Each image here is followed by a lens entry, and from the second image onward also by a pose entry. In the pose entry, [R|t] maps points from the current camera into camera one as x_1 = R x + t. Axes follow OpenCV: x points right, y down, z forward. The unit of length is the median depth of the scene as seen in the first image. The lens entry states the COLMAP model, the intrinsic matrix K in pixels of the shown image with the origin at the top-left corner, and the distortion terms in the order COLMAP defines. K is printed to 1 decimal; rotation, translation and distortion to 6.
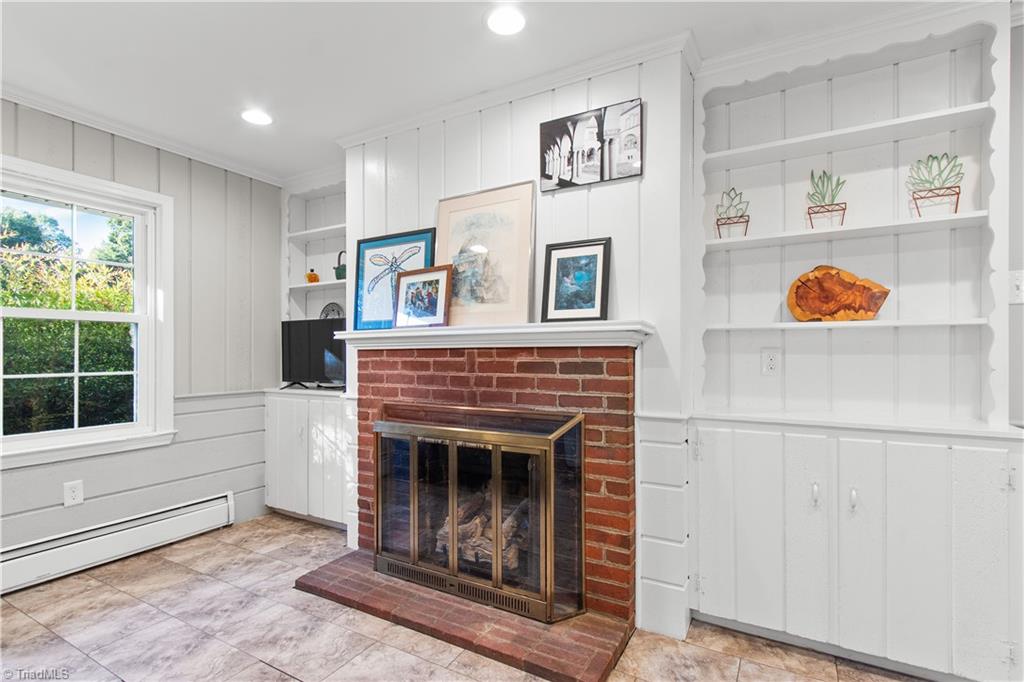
lens RADIAL K [[499.3, 0, 509.9], [0, 499.3, 352.2], [0, 0, 1]] dist [-0.000214, 0.000228]
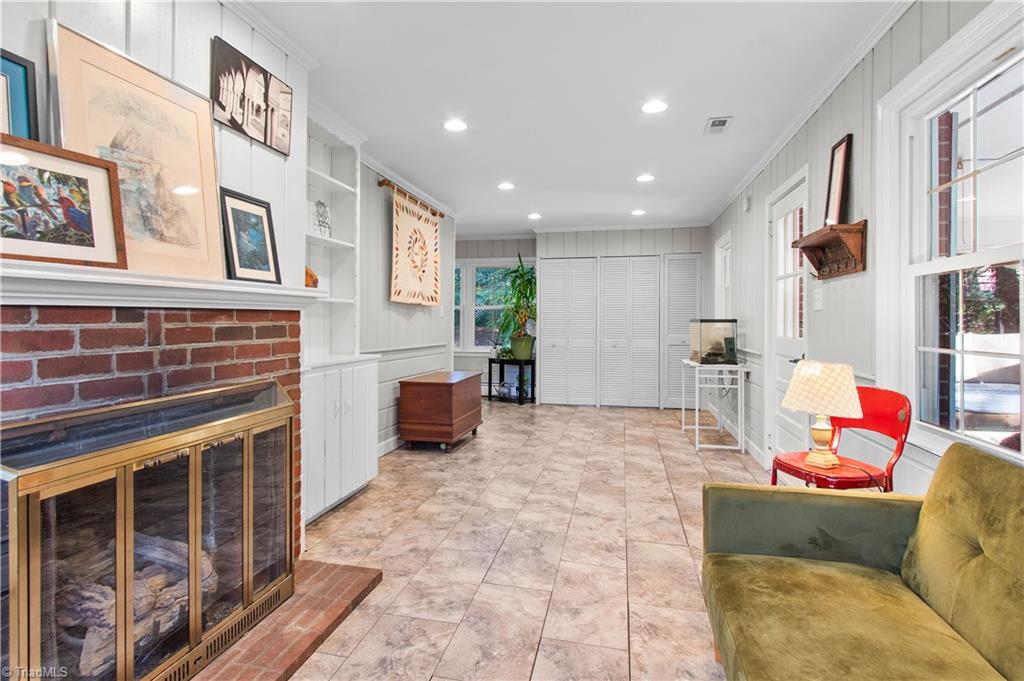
lens RADIAL K [[511.2, 0, 509.4], [0, 511.2, 323.1], [0, 0, 1]] dist [-0.001432, -0.000601]
pose [[-0.296561, -0.006541, 0.954992, -0.898520], [-0.002821, 0.999978, 0.005973, 0.006674], [-0.955010, -0.000923, -0.296573, 0.803616]]
